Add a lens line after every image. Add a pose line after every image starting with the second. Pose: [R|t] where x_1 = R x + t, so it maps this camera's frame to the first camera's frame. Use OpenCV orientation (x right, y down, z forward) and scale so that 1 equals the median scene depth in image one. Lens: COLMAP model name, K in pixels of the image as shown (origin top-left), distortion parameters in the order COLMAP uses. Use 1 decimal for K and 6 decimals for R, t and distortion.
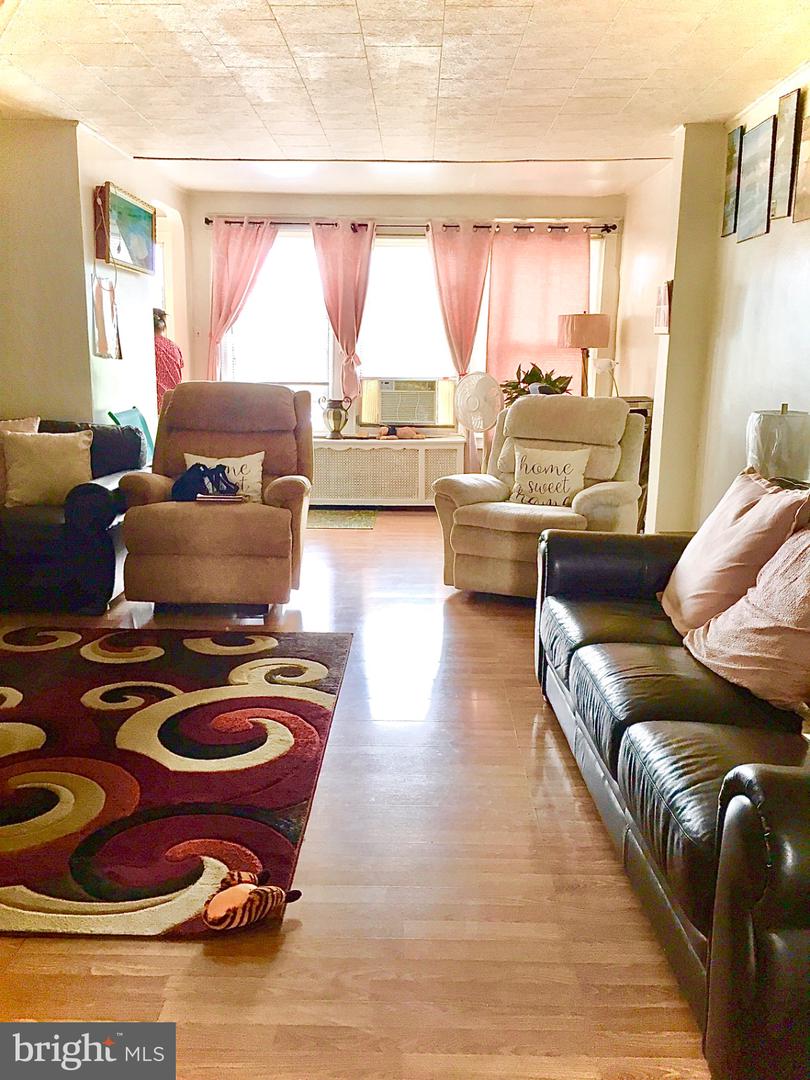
lens RADIAL K [[930.8, 0, 408.7], [0, 930.8, 546.5], [0, 0, 1]] dist [0.029576, -0.024169]
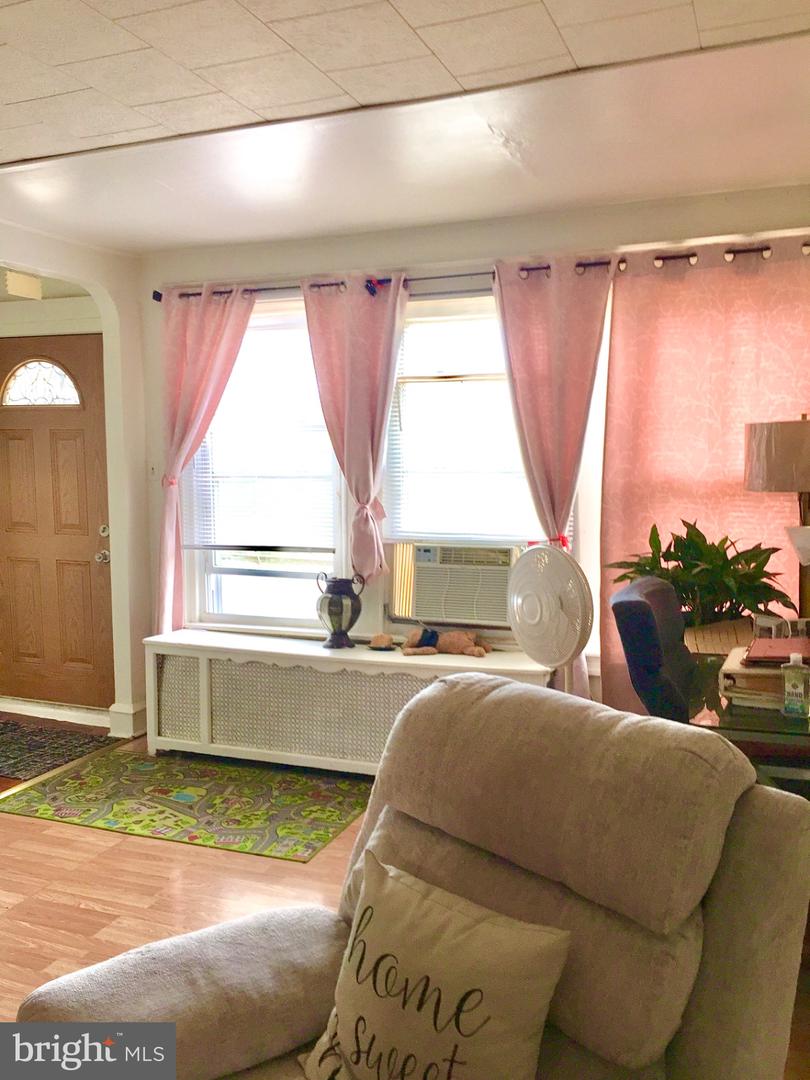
lens RADIAL K [[930.8, 0, 398.7], [0, 930.8, 546.2], [0, 0, 1]] dist [0.029576, -0.024169]
pose [[0.934325, 0.014721, -0.356117, 0.164725], [-0.051927, 0.994108, -0.095144, -0.127634], [0.352619, 0.107387, 0.929585, 0.486400]]
